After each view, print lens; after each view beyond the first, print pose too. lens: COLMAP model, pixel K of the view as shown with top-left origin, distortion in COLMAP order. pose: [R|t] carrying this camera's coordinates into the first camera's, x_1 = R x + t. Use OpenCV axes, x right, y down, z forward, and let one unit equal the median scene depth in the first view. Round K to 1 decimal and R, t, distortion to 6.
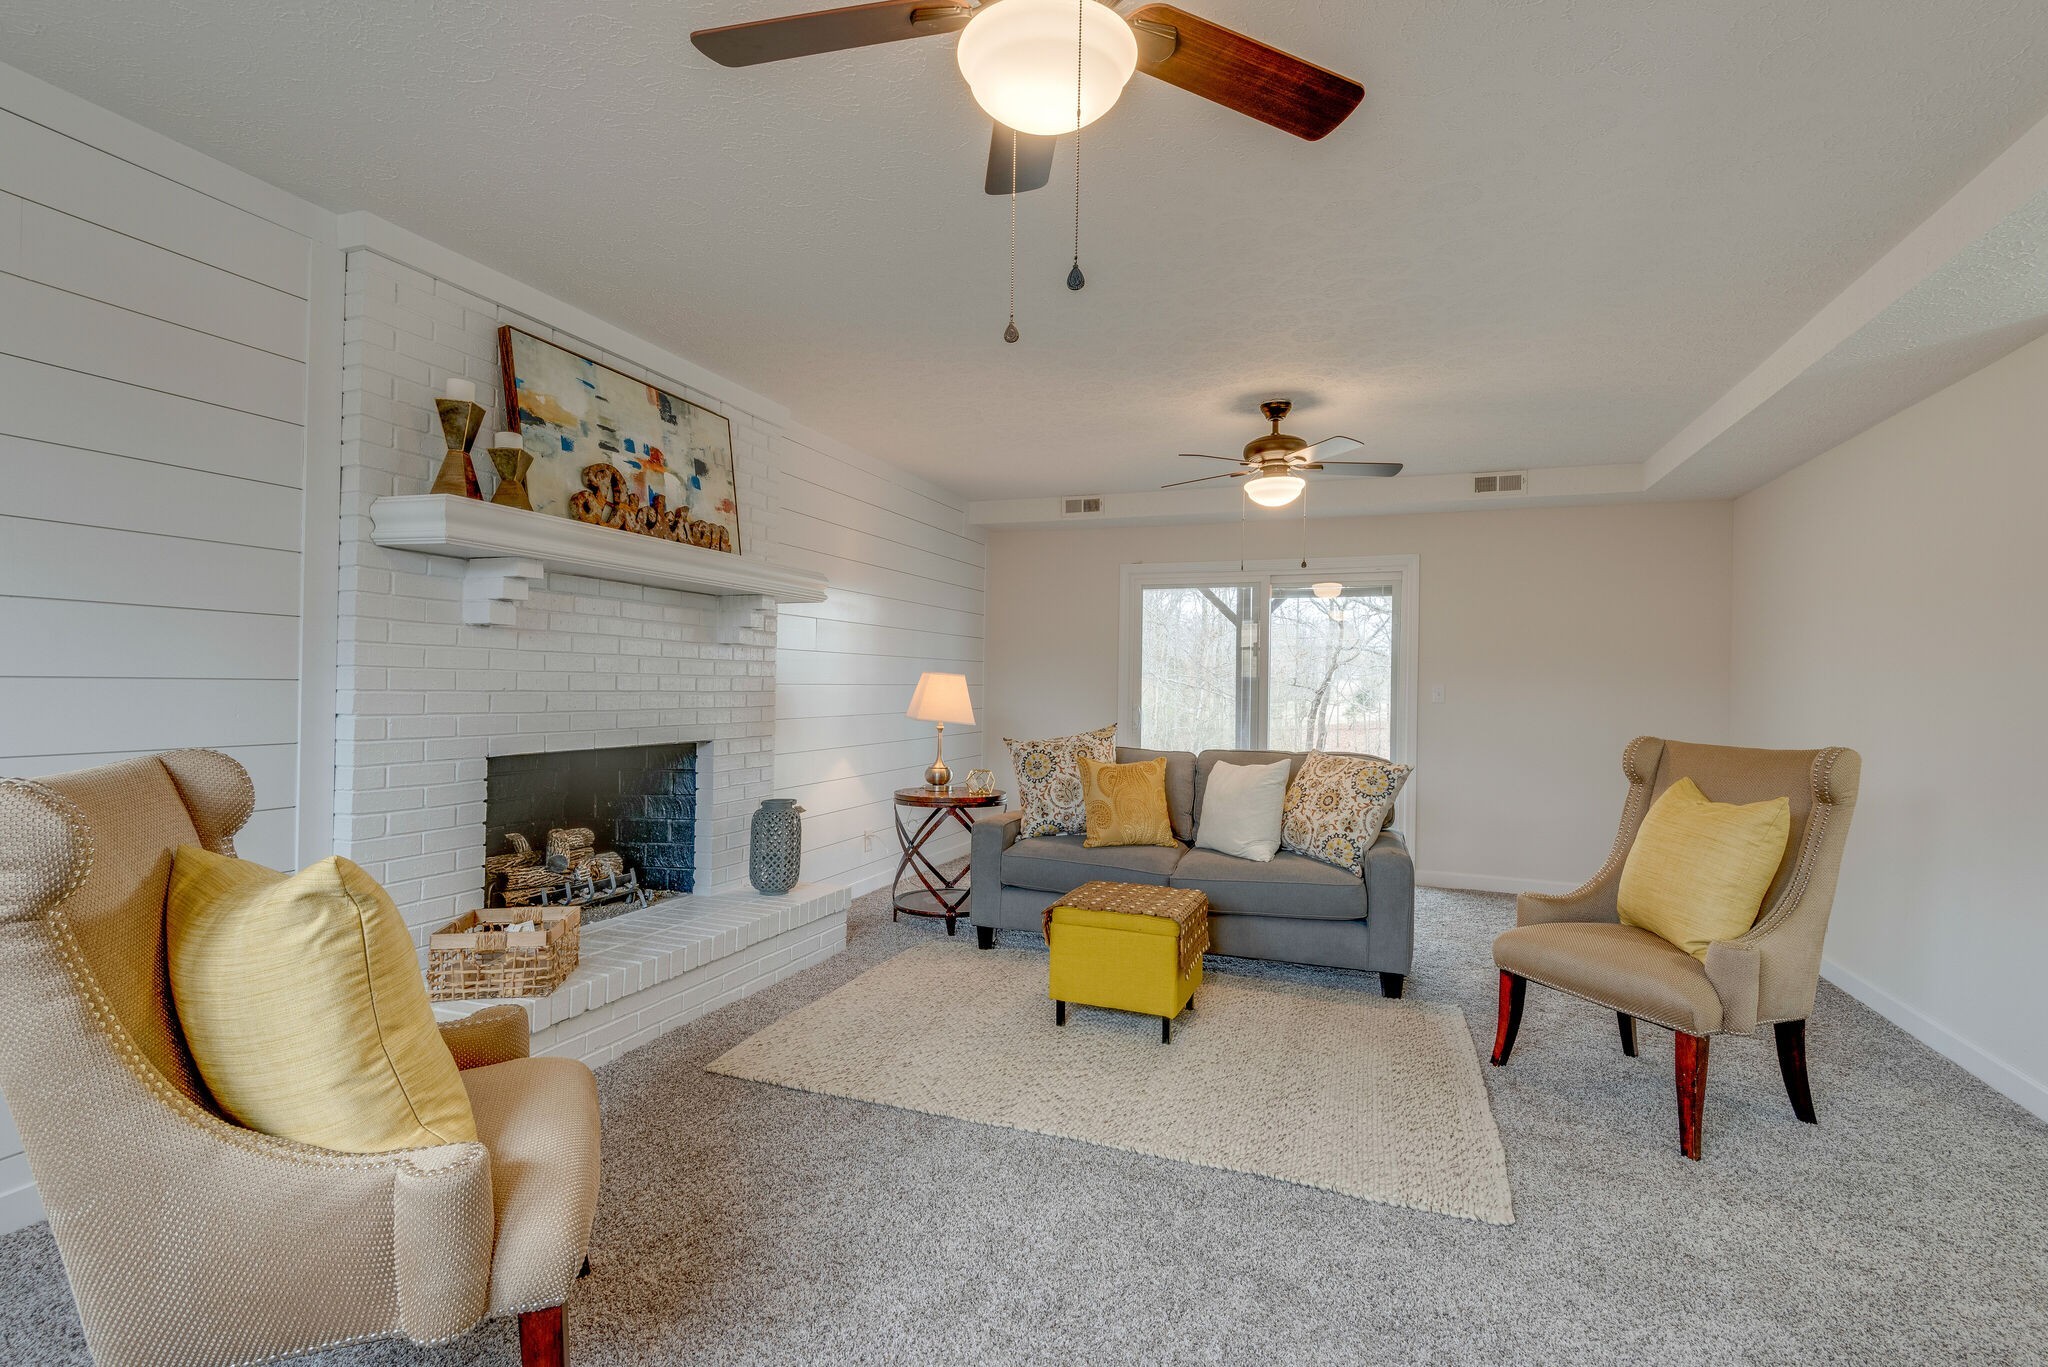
lens RADIAL K [[934.5, 0, 1024.0], [0, 934.5, 683.5], [0, 0, 1]] dist [0.033272, -0.021396]
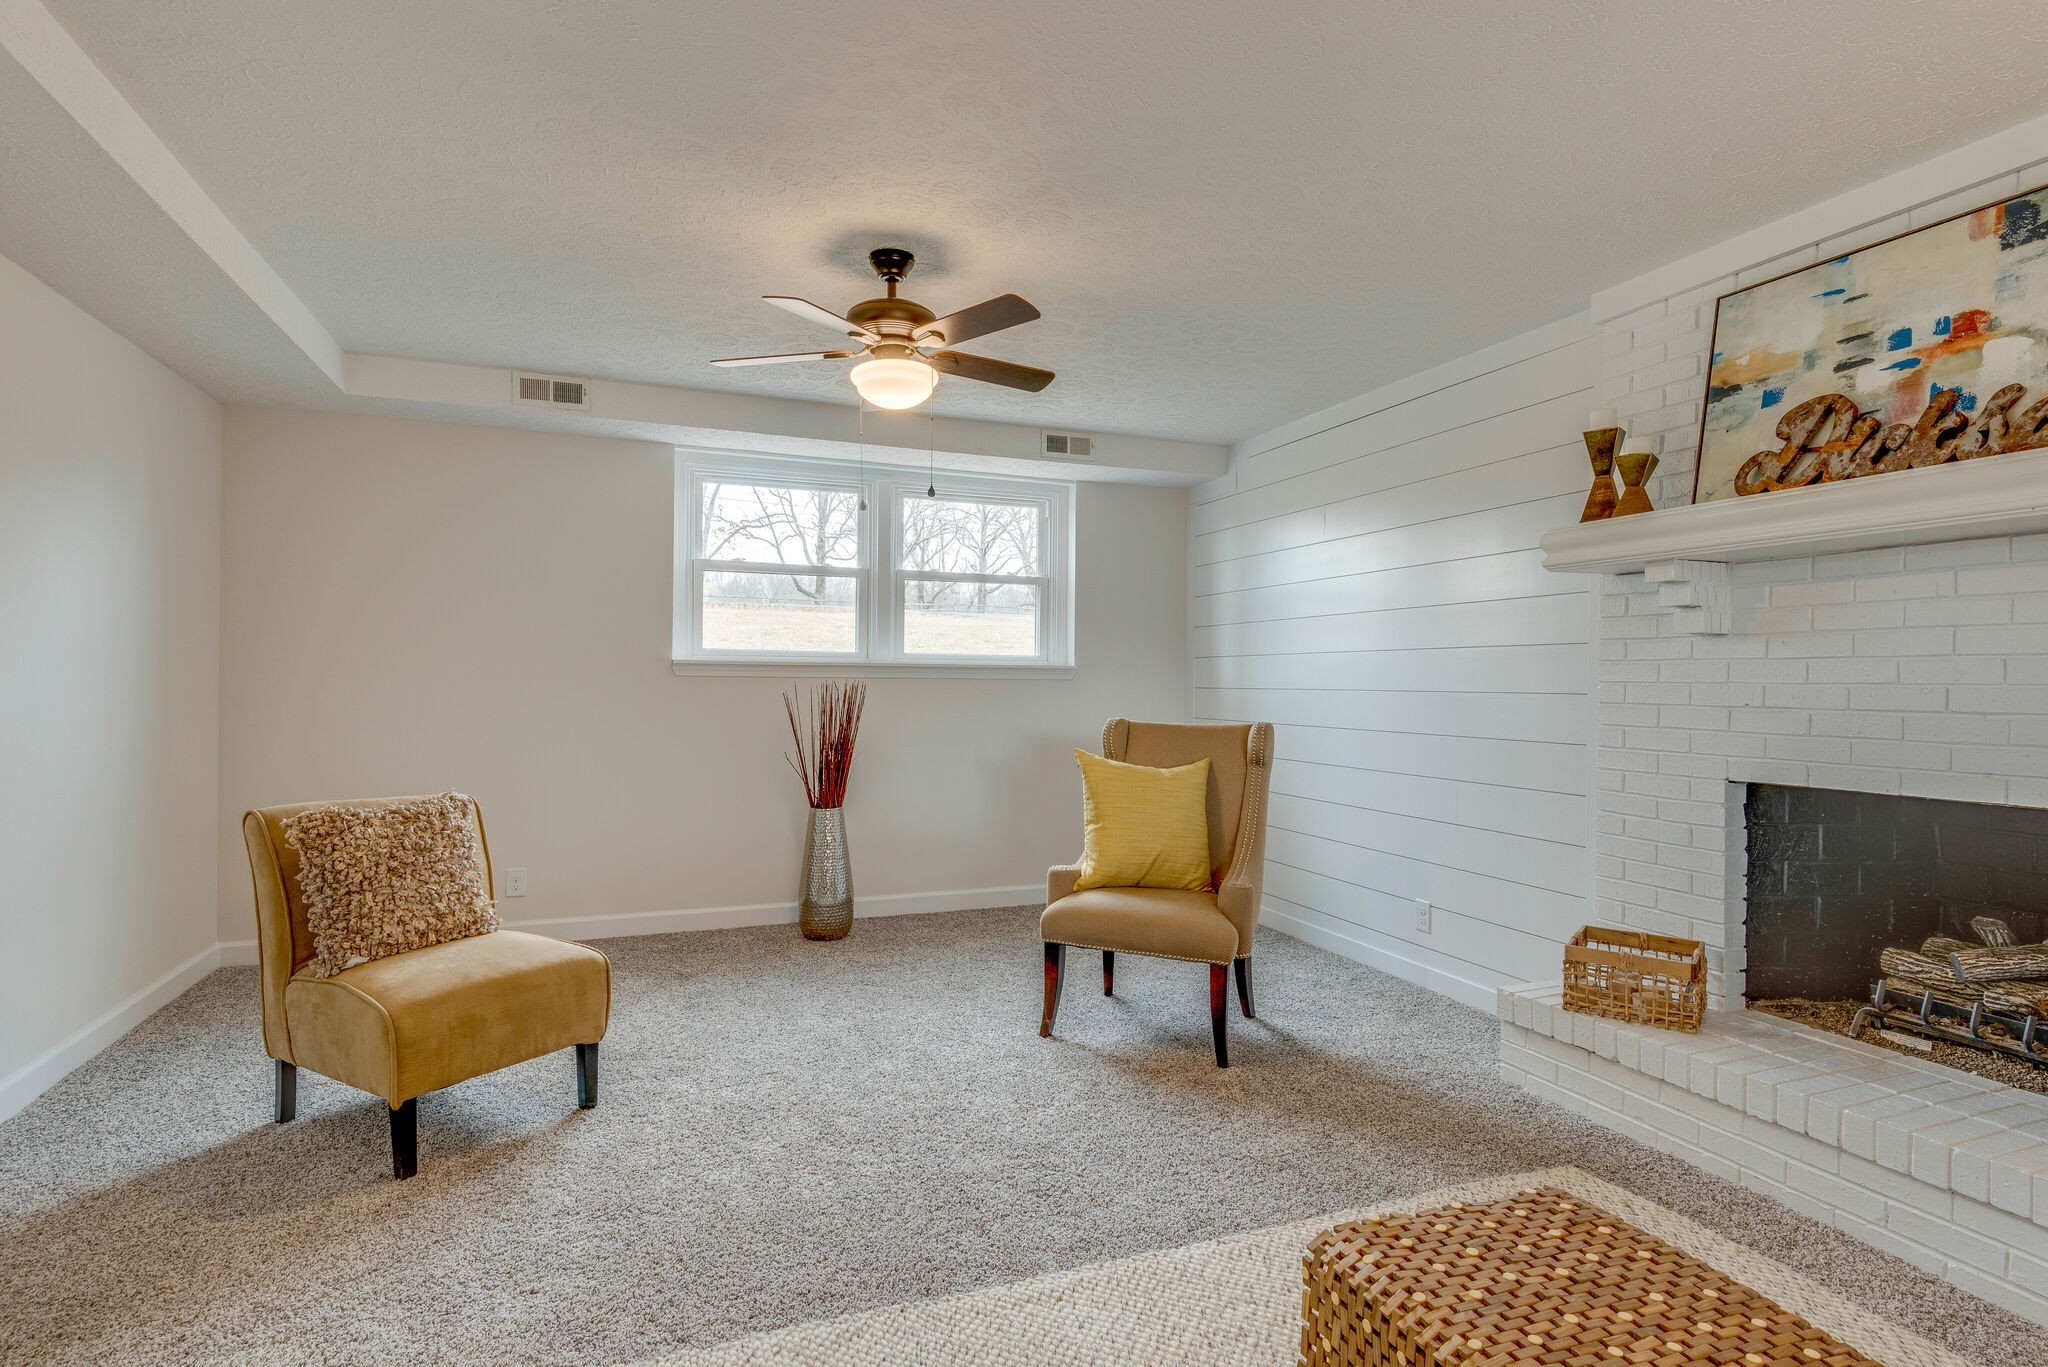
lens RADIAL K [[1034.5, 0, 1024.0], [0, 1034.5, 683.5], [0, 0, 1]] dist [-0.012442, -0.000263]
pose [[-0.739406, -0.025940, -0.672760, 0.498495], [-0.021340, 0.999658, -0.015090, 0.012577], [0.672921, 0.003199, -0.739707, 1.084973]]
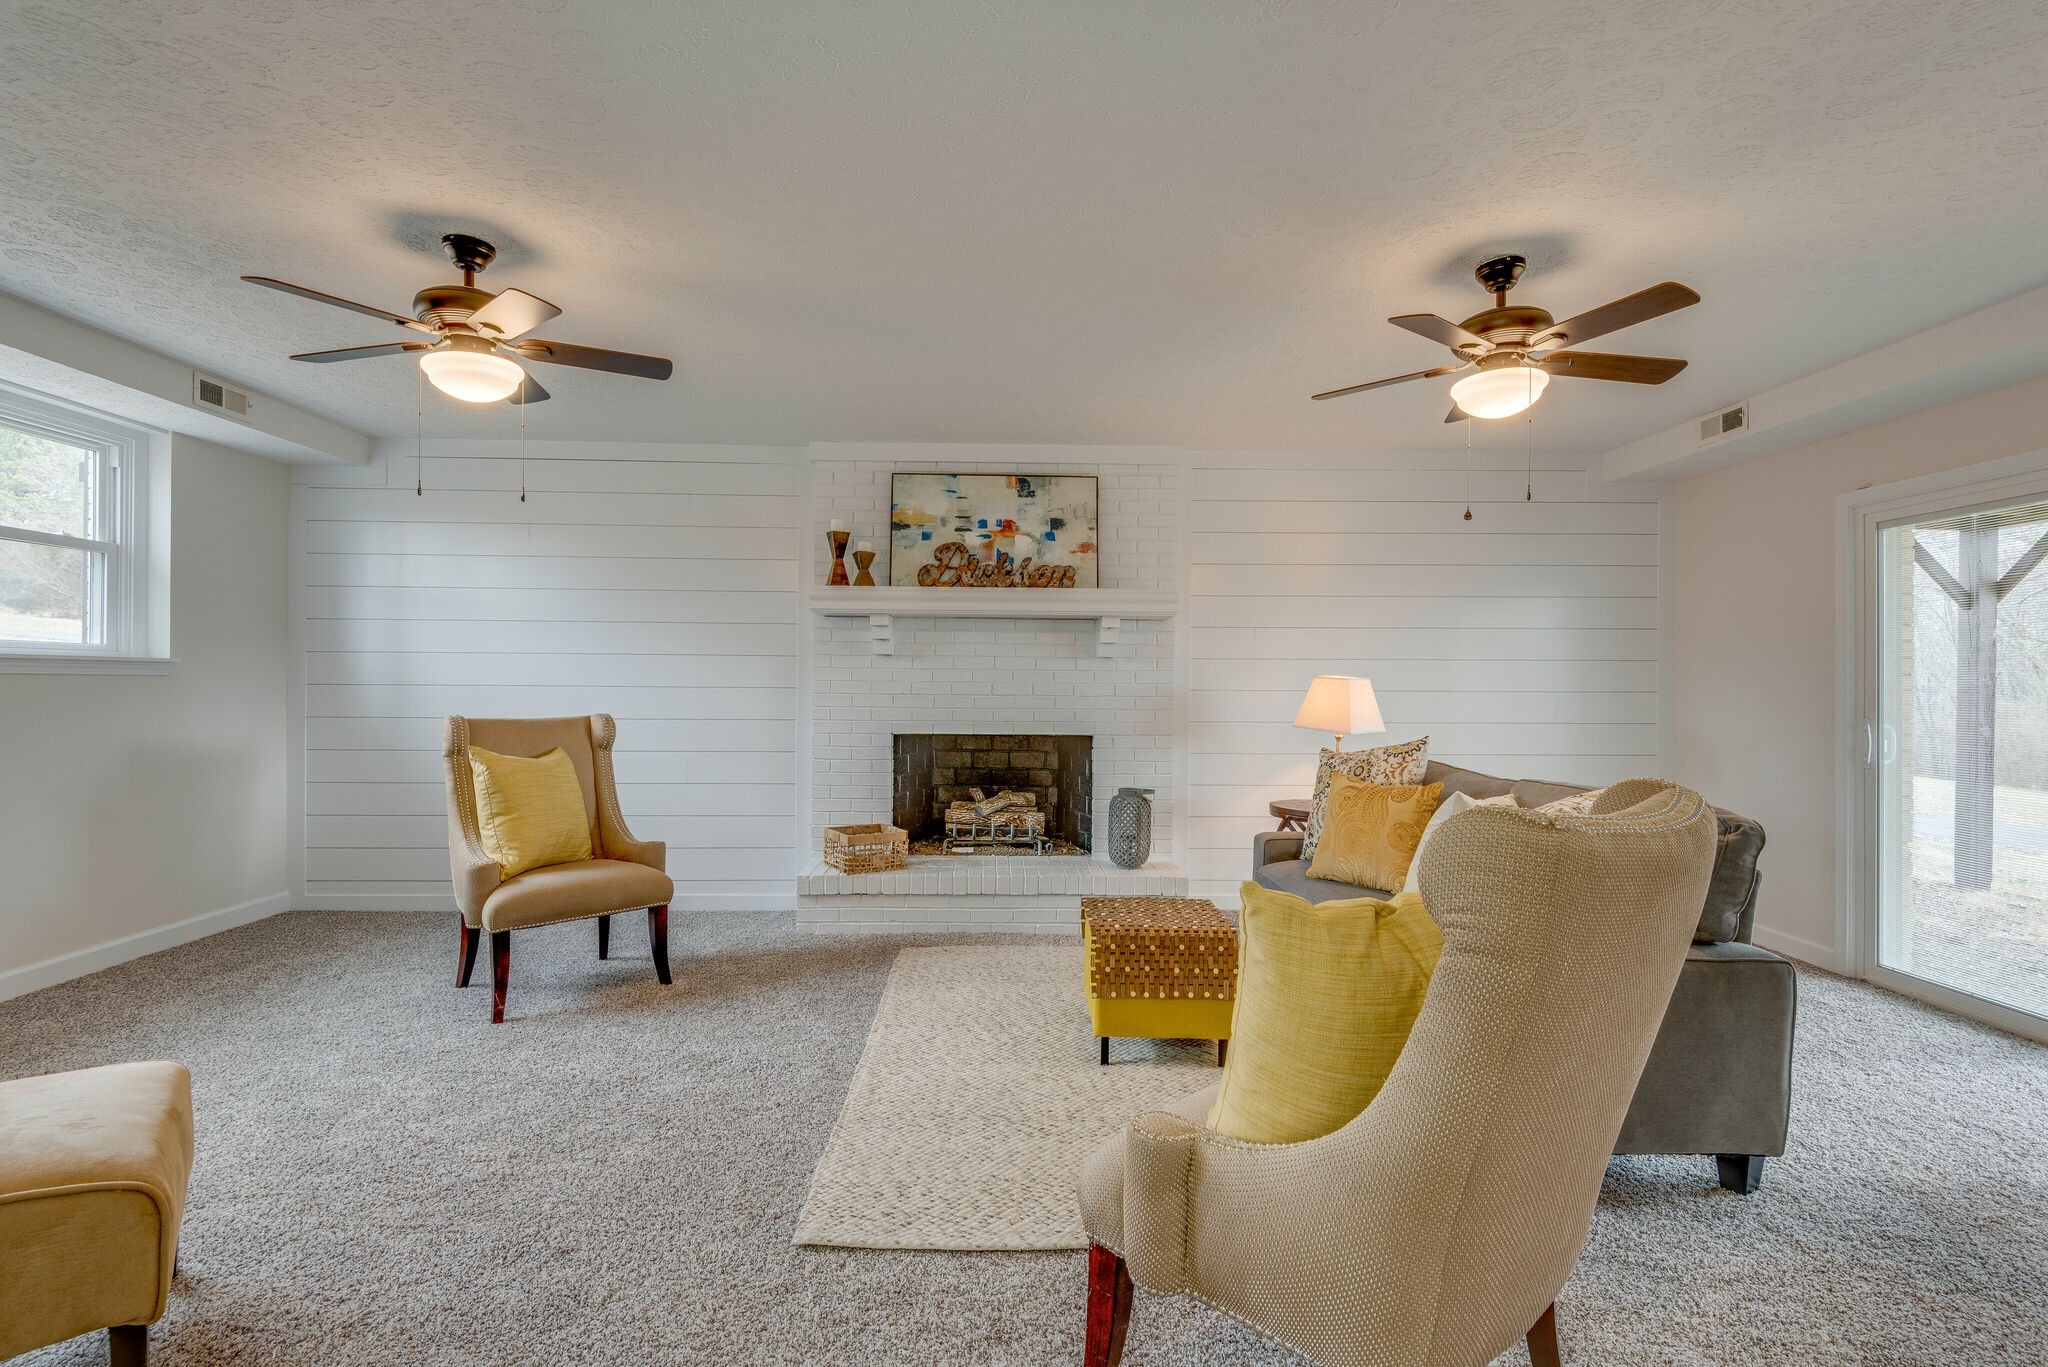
lens RADIAL K [[912.2, 0, 1020.8], [0, 912.2, 689.3], [0, 0, 1]] dist [0.027444, -0.017747]
pose [[0.390899, -0.010132, -0.920378, 0.855753], [0.002008, 0.999946, -0.010155, 0.013056], [0.920431, 0.002122, 0.390898, 0.494591]]
